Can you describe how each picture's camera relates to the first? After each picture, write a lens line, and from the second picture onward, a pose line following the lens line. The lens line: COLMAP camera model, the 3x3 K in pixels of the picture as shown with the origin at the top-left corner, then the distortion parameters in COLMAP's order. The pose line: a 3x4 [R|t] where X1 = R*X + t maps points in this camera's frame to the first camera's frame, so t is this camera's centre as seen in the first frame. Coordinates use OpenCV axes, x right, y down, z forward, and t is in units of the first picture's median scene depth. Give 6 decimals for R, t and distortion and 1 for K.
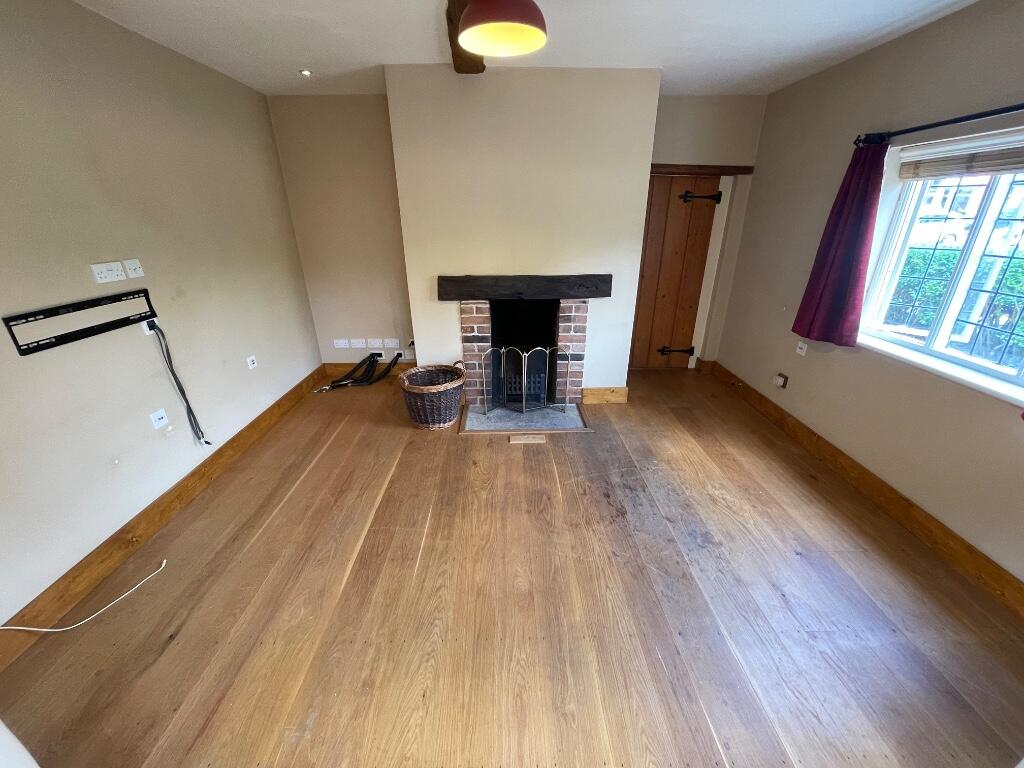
lens RADIAL K [[410.1, 0, 510.3], [0, 410.1, 382.6], [0, 0, 1]] dist [0.001158, 0.000028]
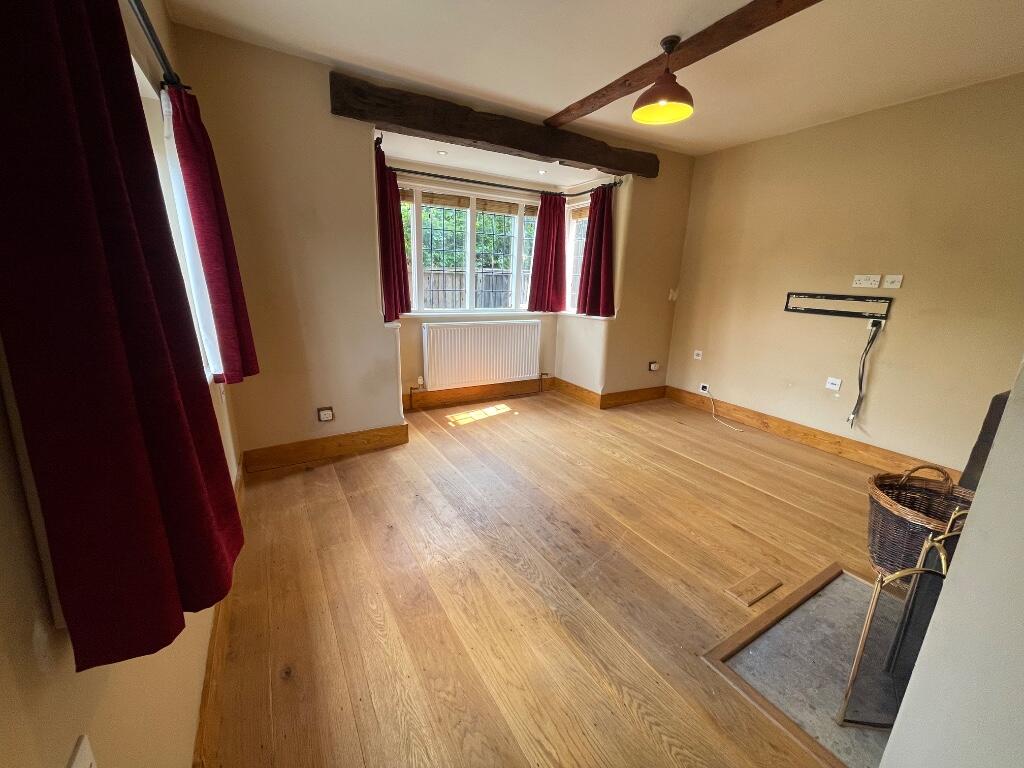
lens RADIAL K [[410.1, 0, 511.1], [0, 410.1, 383.6], [0, 0, 1]] dist [0.001158, 0.000028]
pose [[-0.861175, 0.110888, -0.496067, 0.812367], [-0.217861, 0.801215, 0.557308, -0.463633], [0.459255, 0.588013, -0.665827, 1.443543]]
